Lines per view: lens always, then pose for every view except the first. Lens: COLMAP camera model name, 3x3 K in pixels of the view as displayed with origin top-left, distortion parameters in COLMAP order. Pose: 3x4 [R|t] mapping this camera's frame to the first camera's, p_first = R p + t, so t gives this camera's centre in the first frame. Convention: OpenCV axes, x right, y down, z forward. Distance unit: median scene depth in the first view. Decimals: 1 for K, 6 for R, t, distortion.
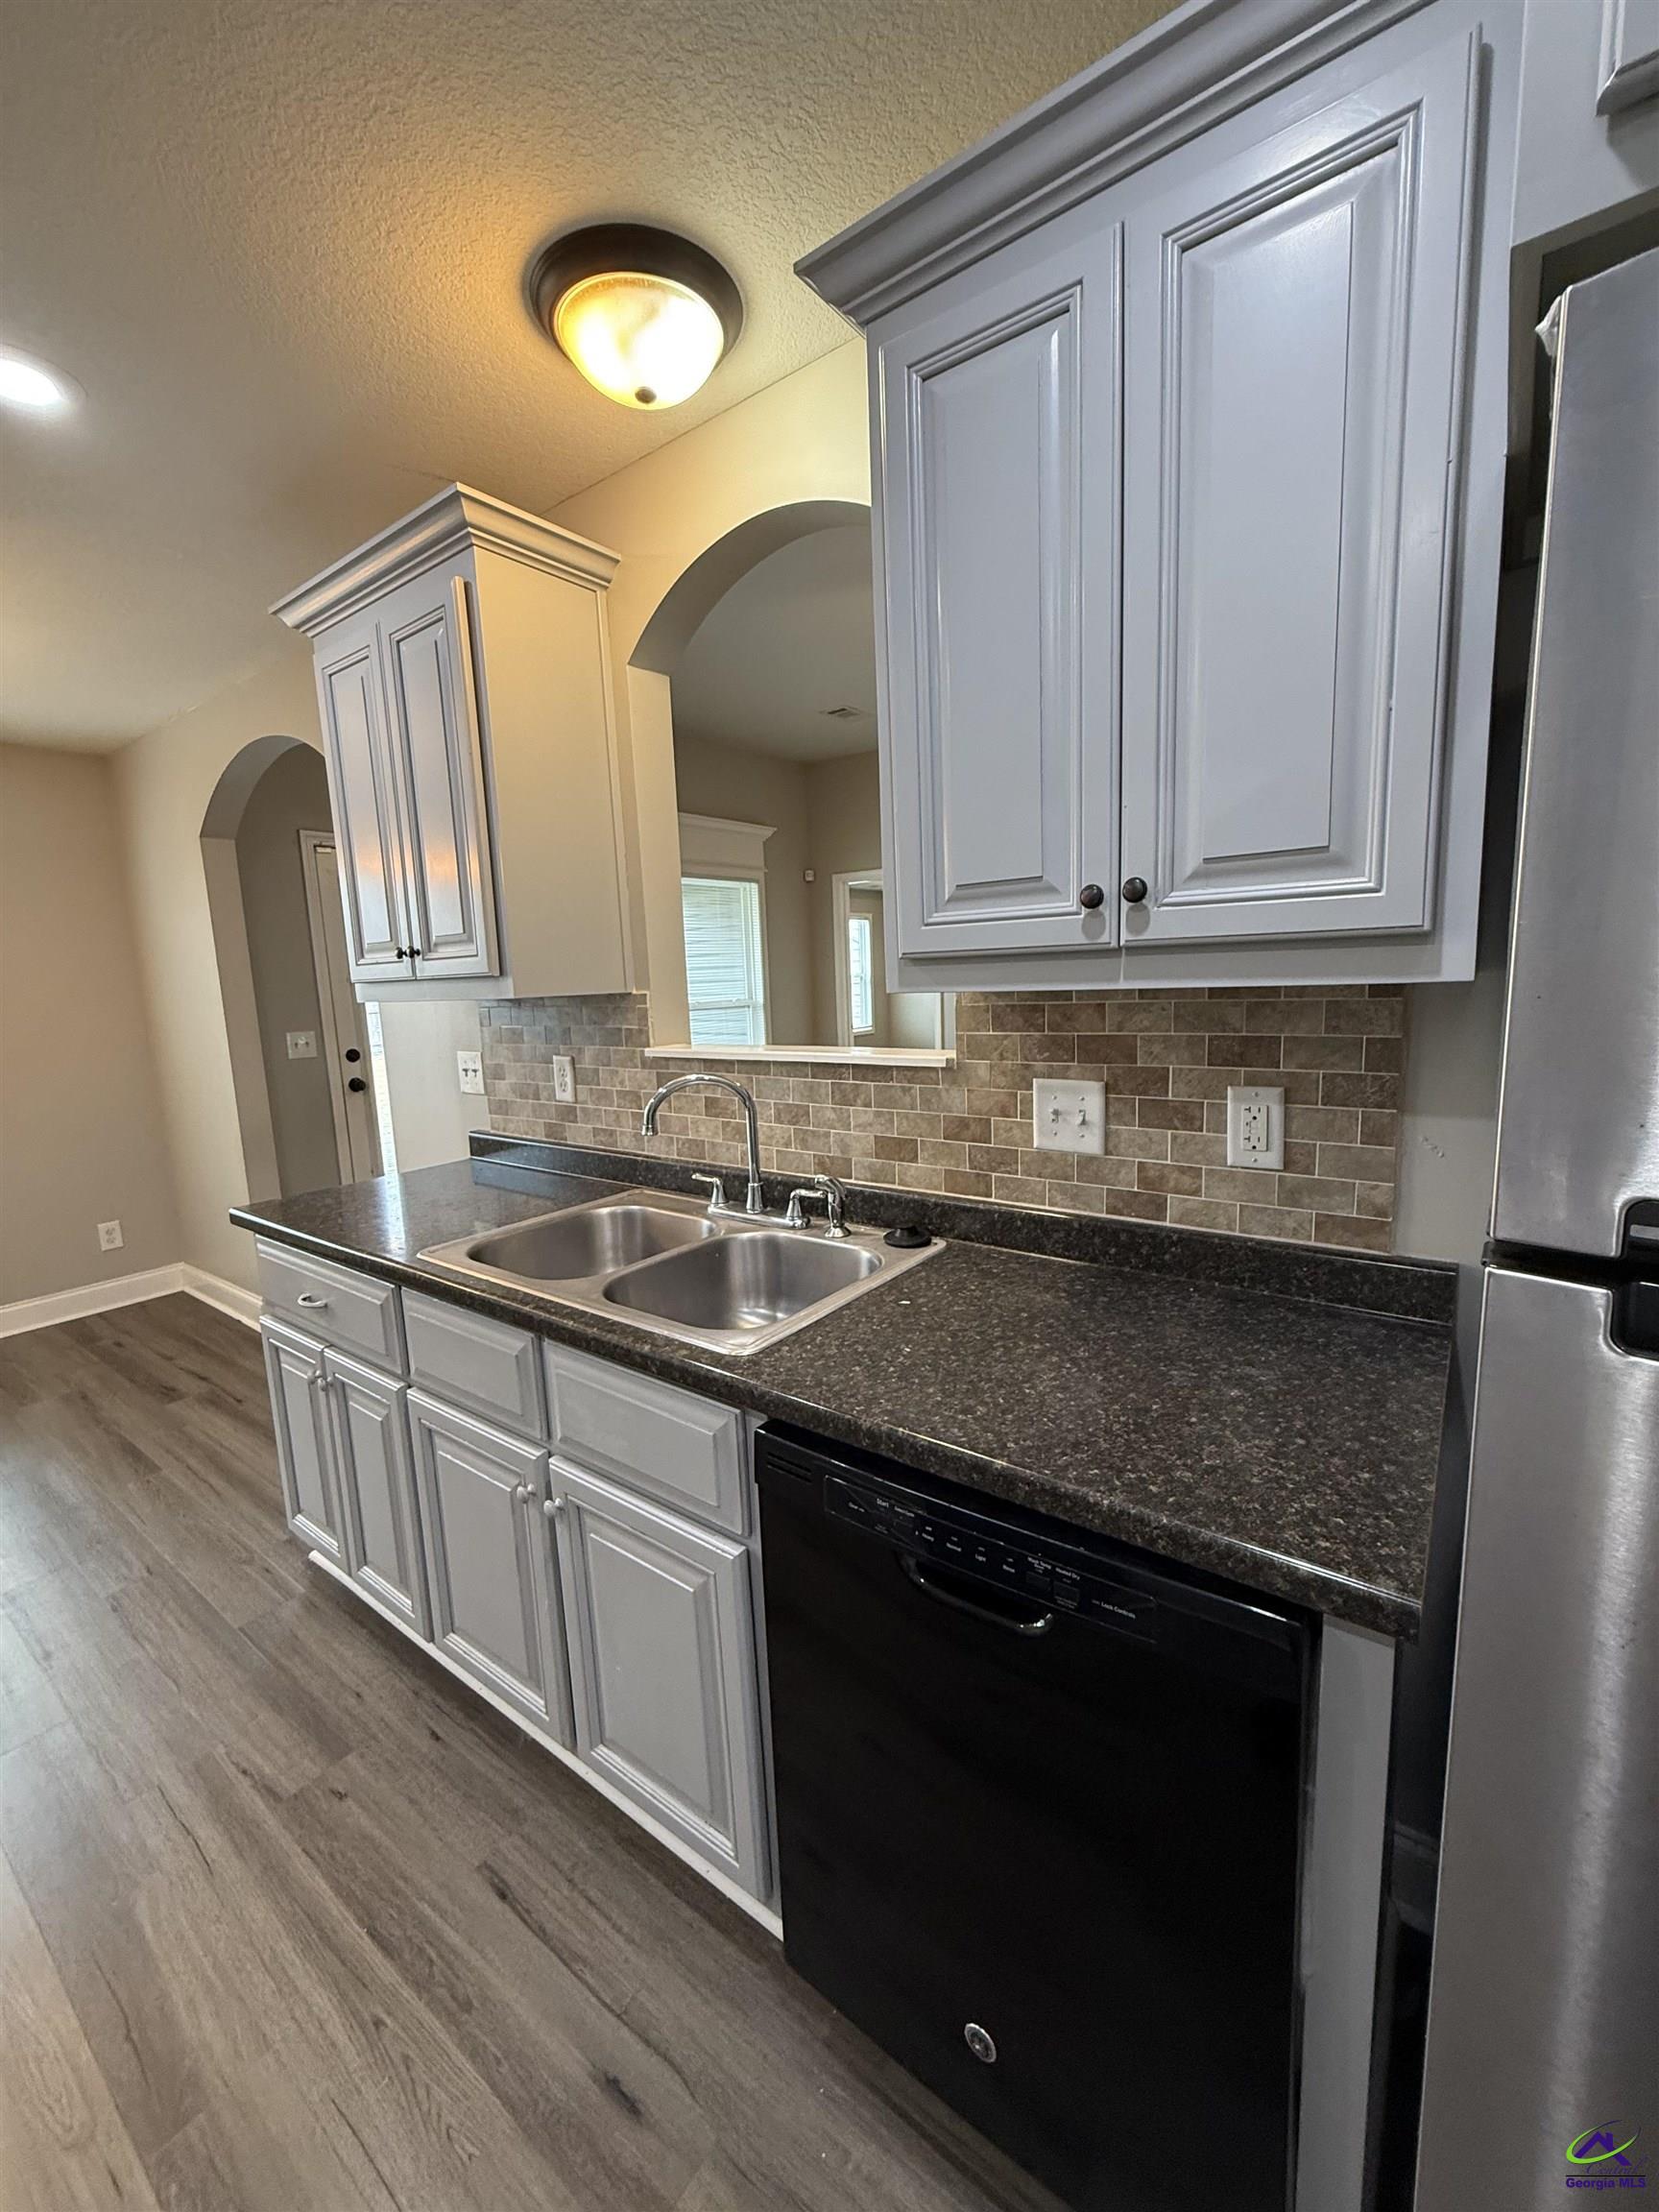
lens RADIAL K [[881.3, 0, 830.0], [0, 881.3, 1097.9], [0, 0, 1]] dist [-0.004243, 0.000877]
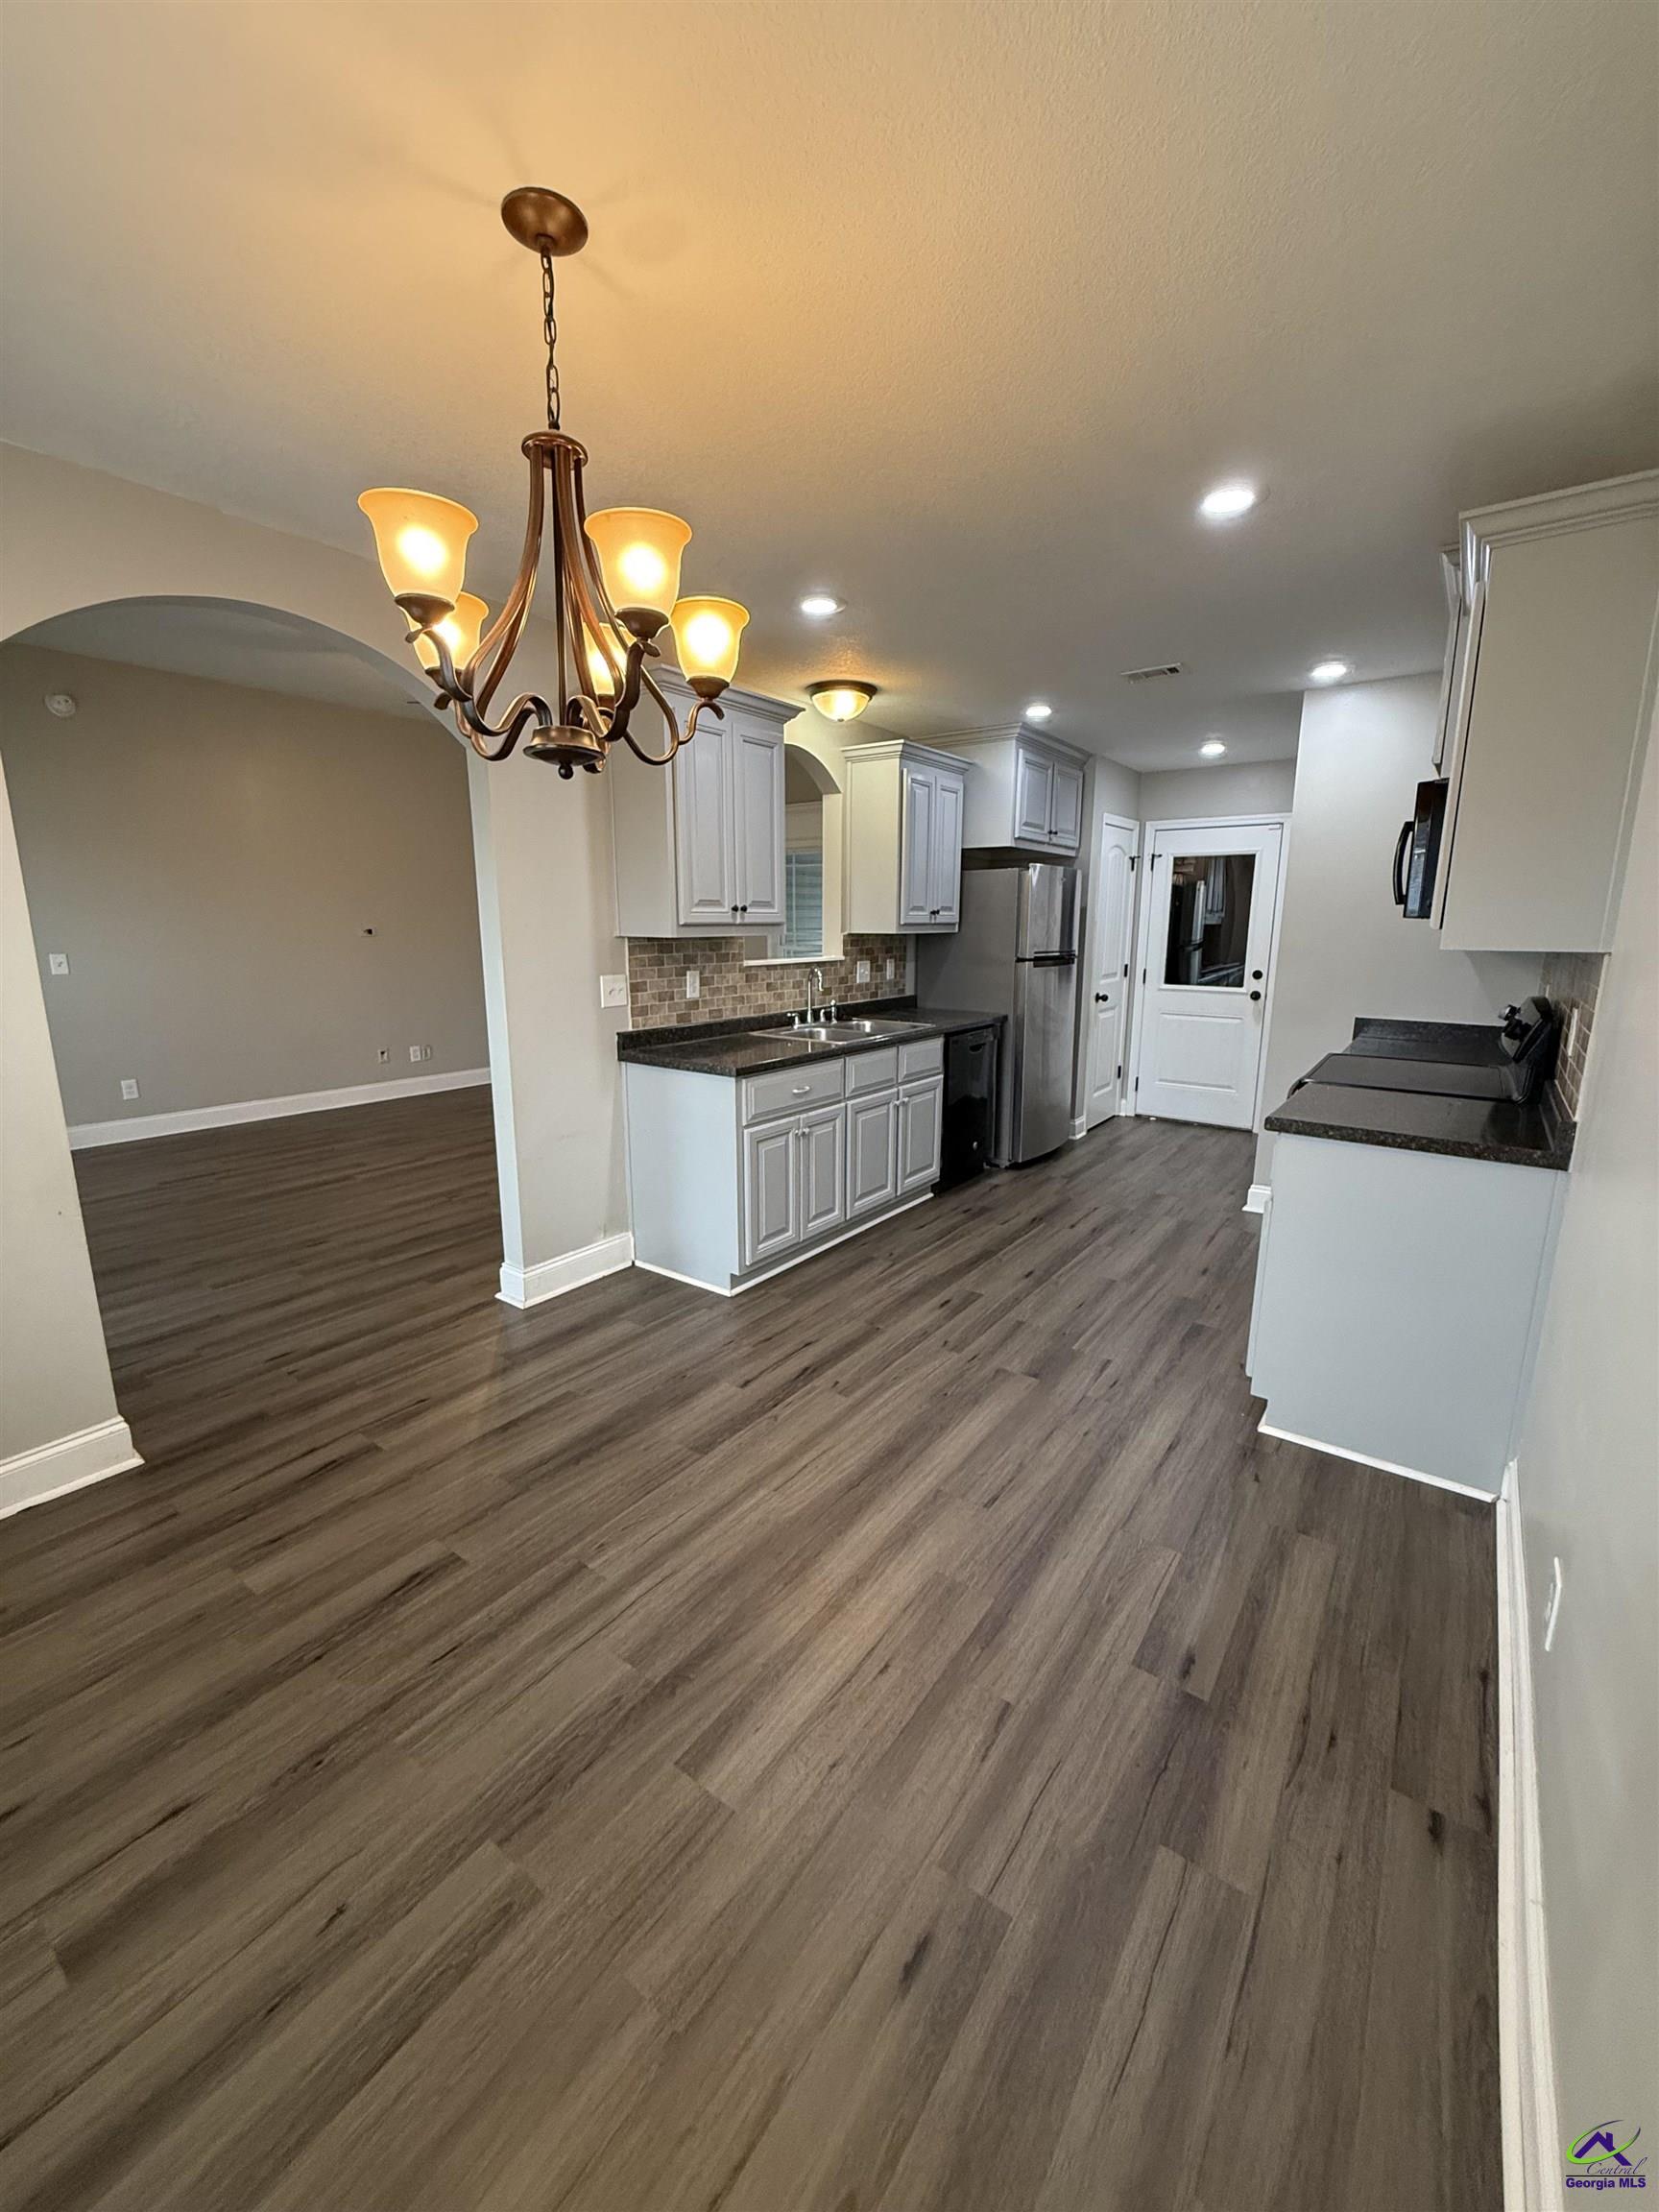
lens RADIAL K [[881.3, 0, 827.9], [0, 881.3, 1098.1], [0, 0, 1]] dist [-0.004243, 0.000877]
pose [[-0.010973, -0.156337, 0.987643, -2.355594], [0.144239, 0.977125, 0.156274, -0.041262], [-0.989482, 0.144171, 0.011828, 0.867238]]
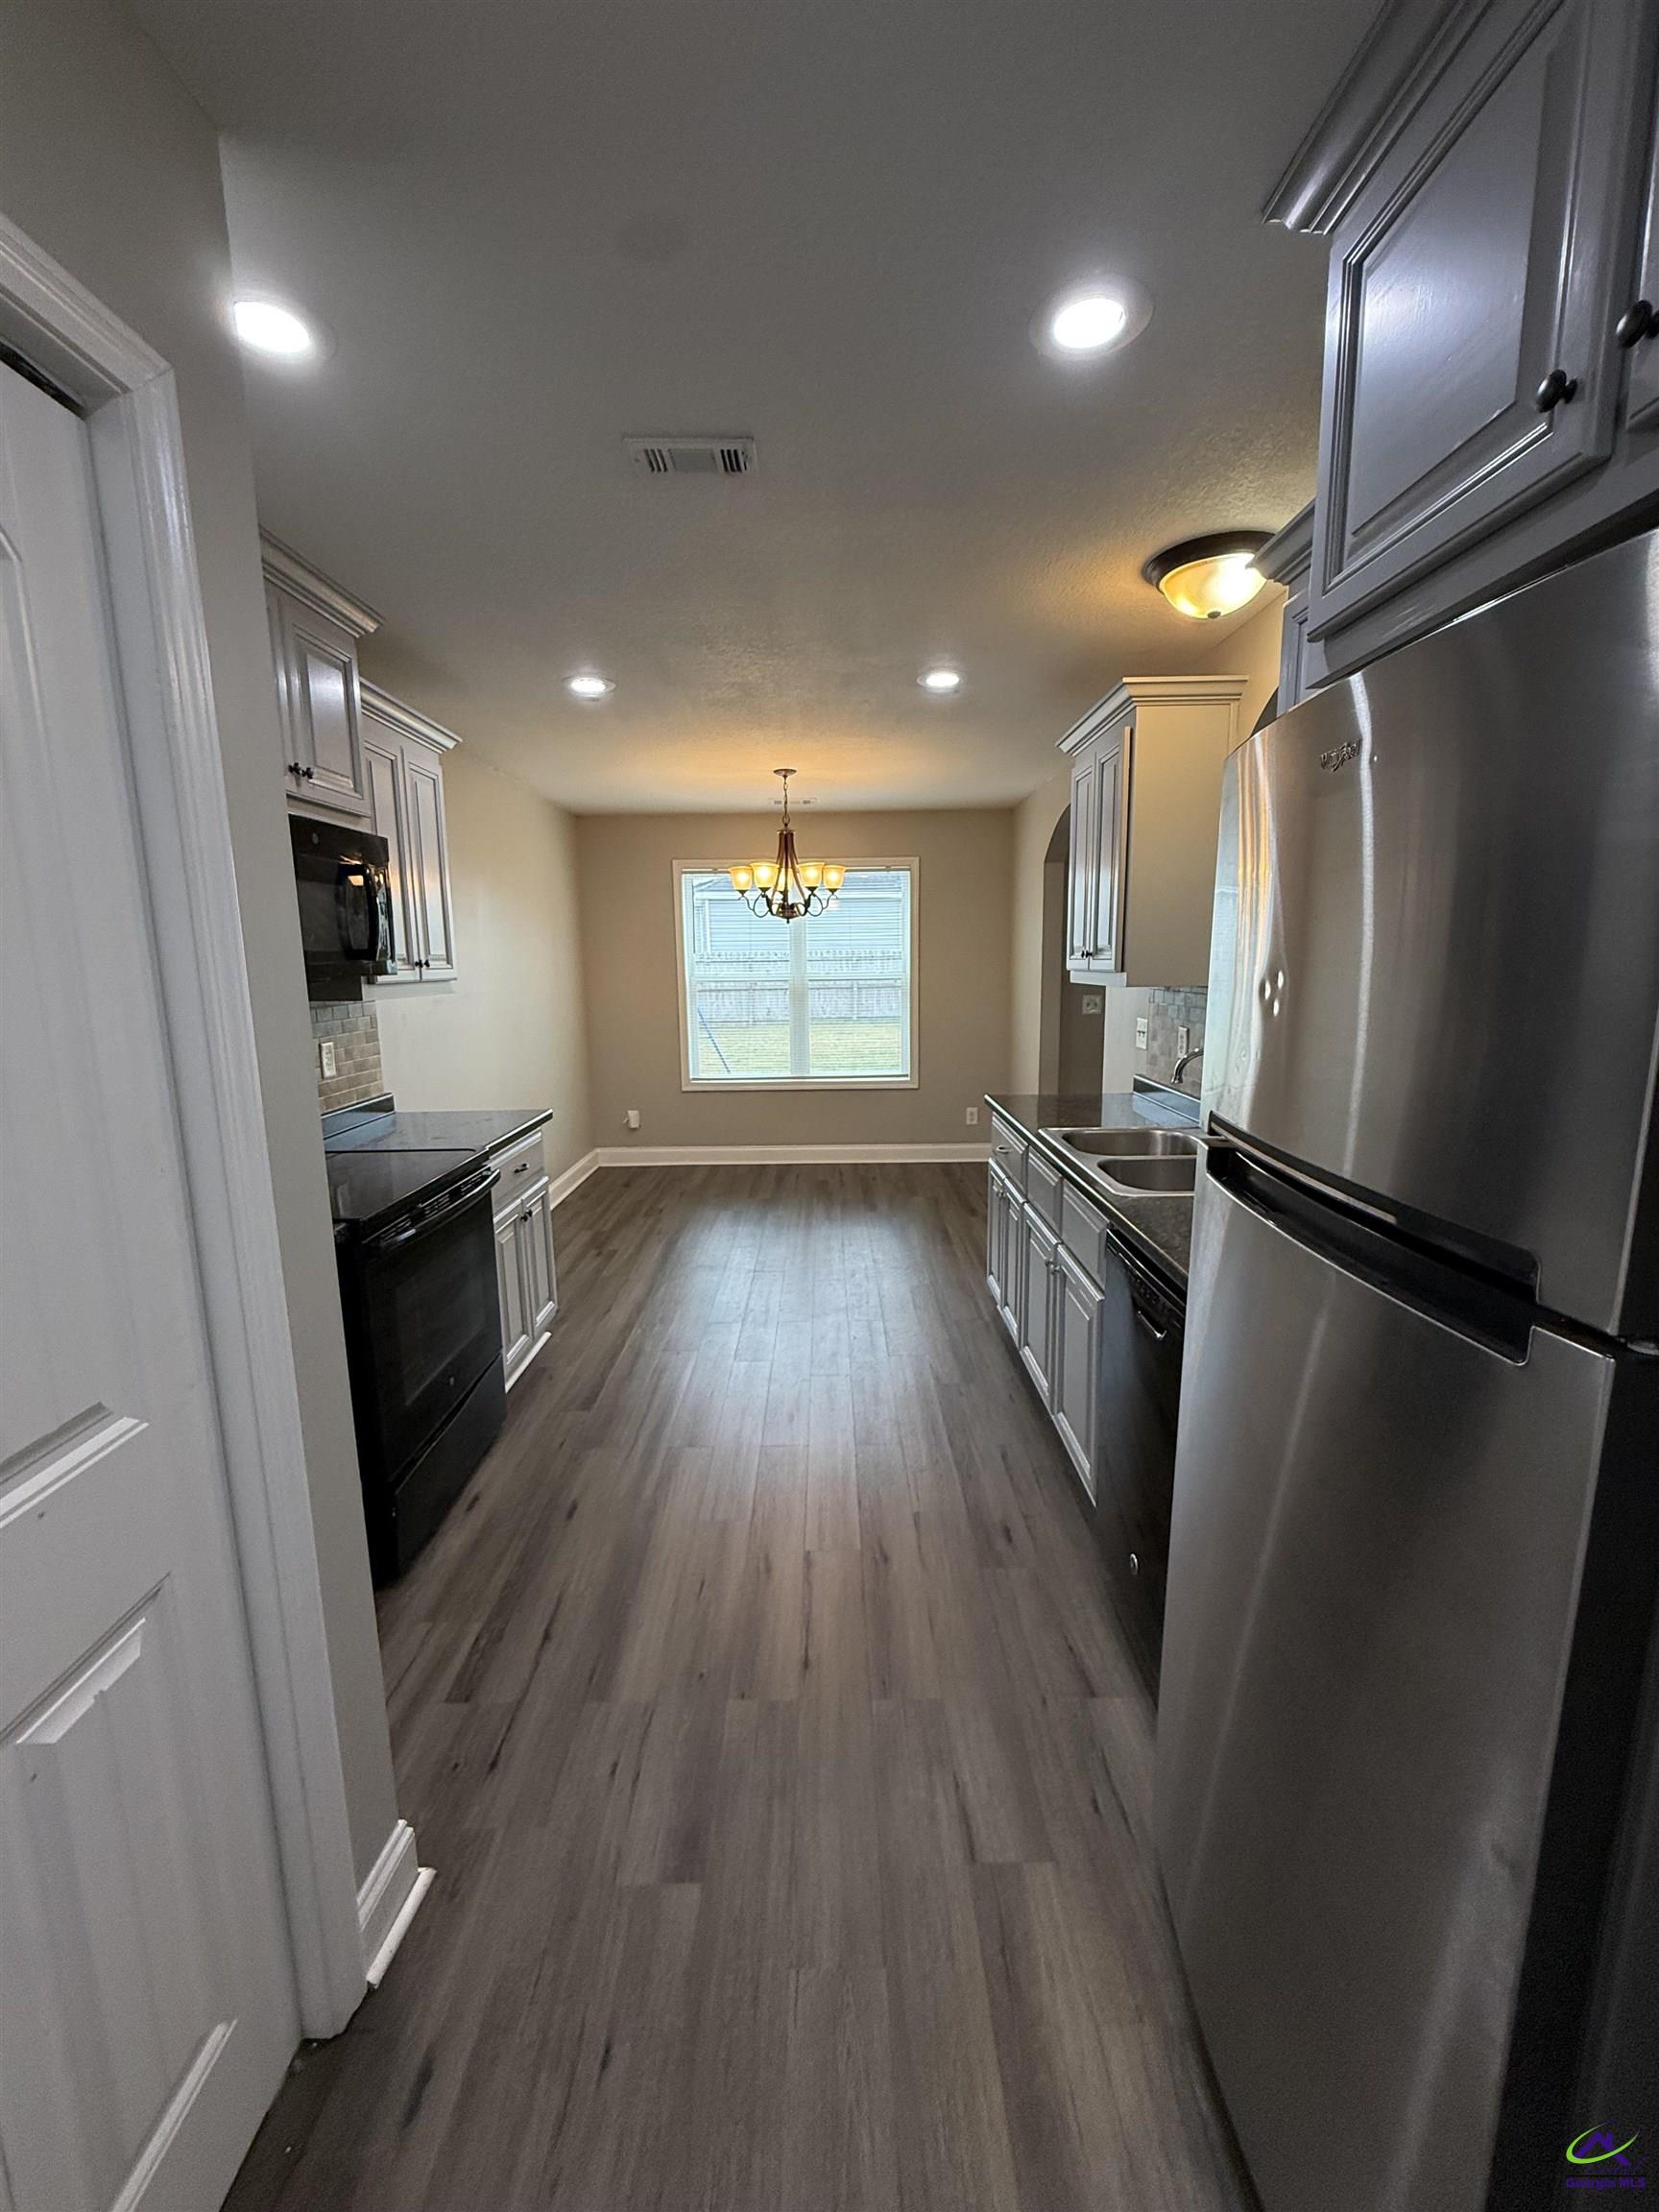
lens RADIAL K [[881.3, 0, 840.0], [0, 881.3, 1102.5], [0, 0, 1]] dist [-0.004243, 0.000877]
pose [[0.607841, 0.161541, -0.777453, 0.550862], [-0.125765, 0.986315, 0.106611, -0.011961], [0.784036, 0.032974, 0.619839, -0.351374]]
